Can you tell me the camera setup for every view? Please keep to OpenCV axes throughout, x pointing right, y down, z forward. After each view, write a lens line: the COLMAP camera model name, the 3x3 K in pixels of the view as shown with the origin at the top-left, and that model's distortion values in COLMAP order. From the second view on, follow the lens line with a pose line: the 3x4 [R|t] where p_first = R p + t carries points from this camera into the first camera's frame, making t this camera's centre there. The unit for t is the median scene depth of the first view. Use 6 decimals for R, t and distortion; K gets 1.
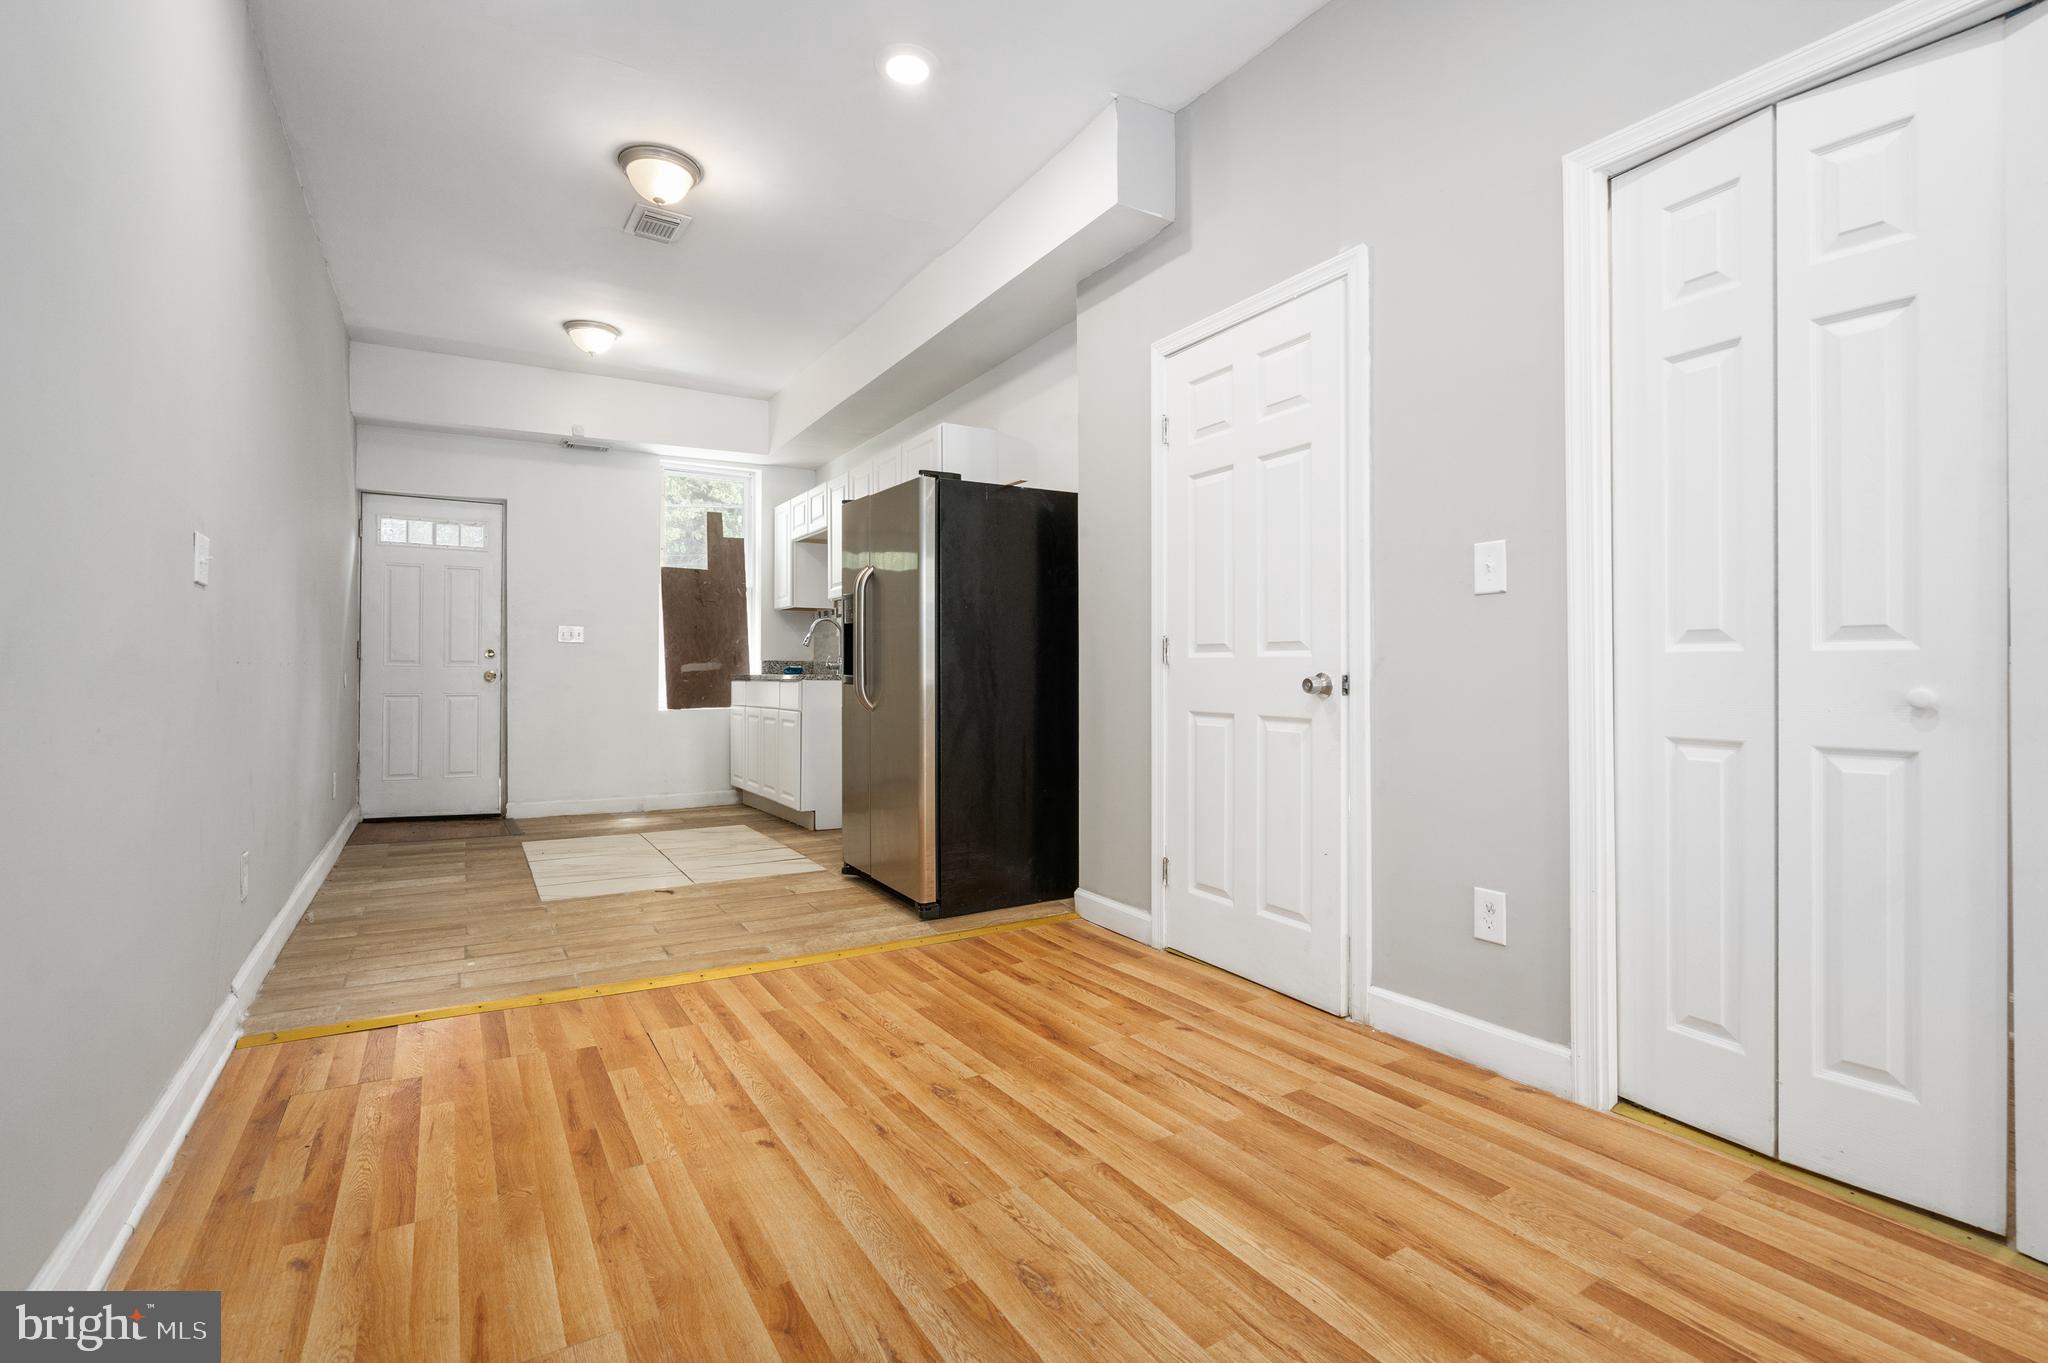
lens RADIAL K [[951.6, 0, 1008.6], [0, 951.6, 664.2], [0, 0, 1]] dist [-0.002886, 0.000032]
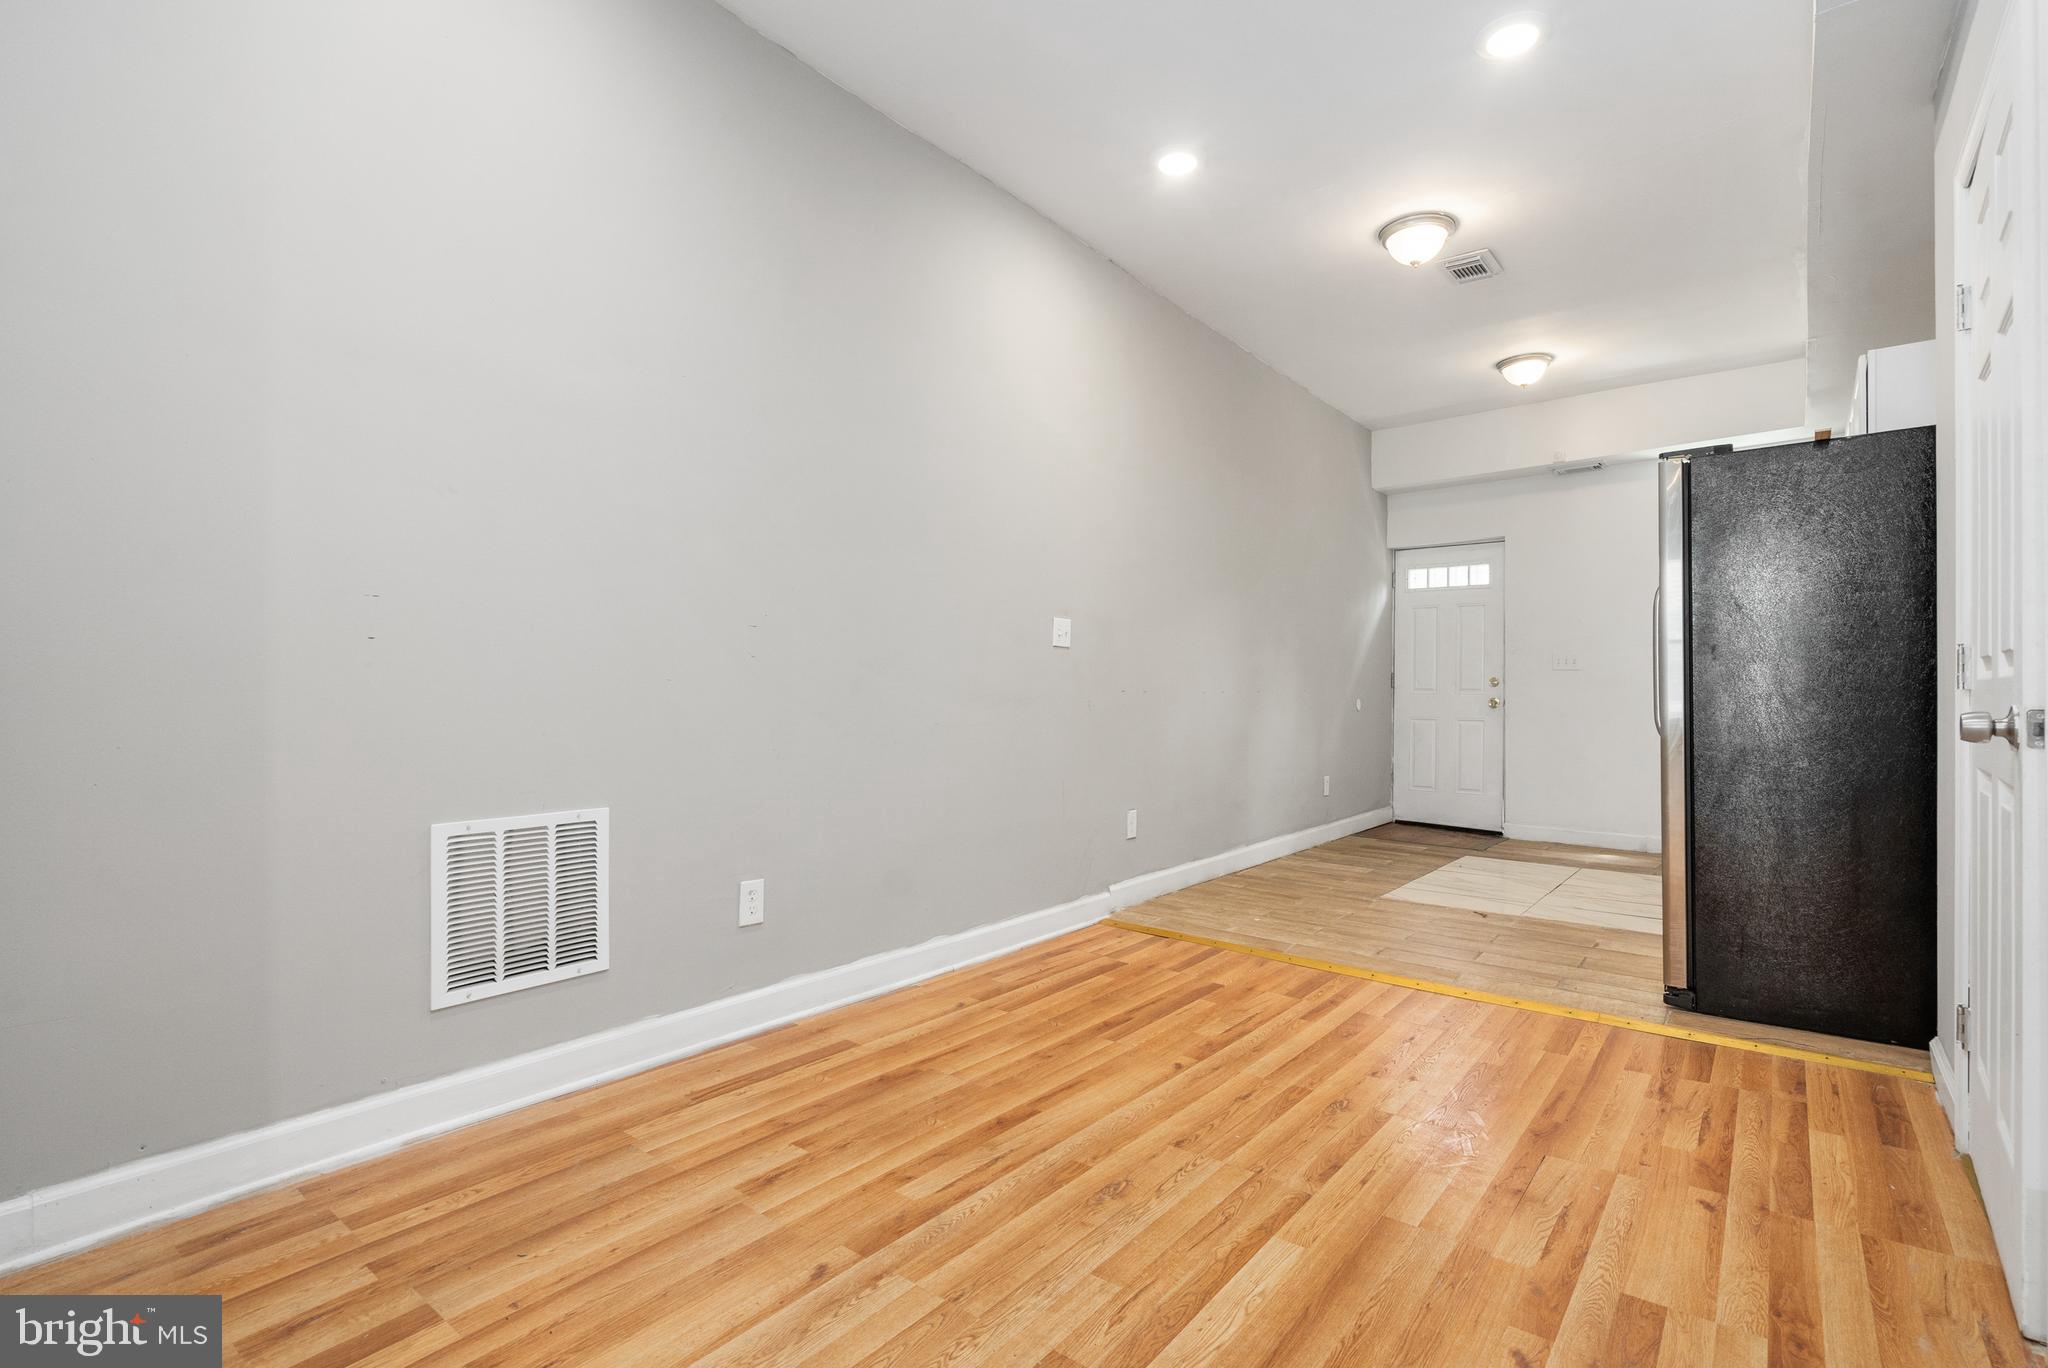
lens RADIAL K [[951.6, 0, 998.0], [0, 951.6, 702.7], [0, 0, 1]] dist [-0.002886, 0.000032]
pose [[0.332330, 0.009228, -0.943118, 0.677060], [0.002689, 0.999939, 0.010732, -0.002012], [0.943159, -0.006102, 0.332285, 0.265870]]
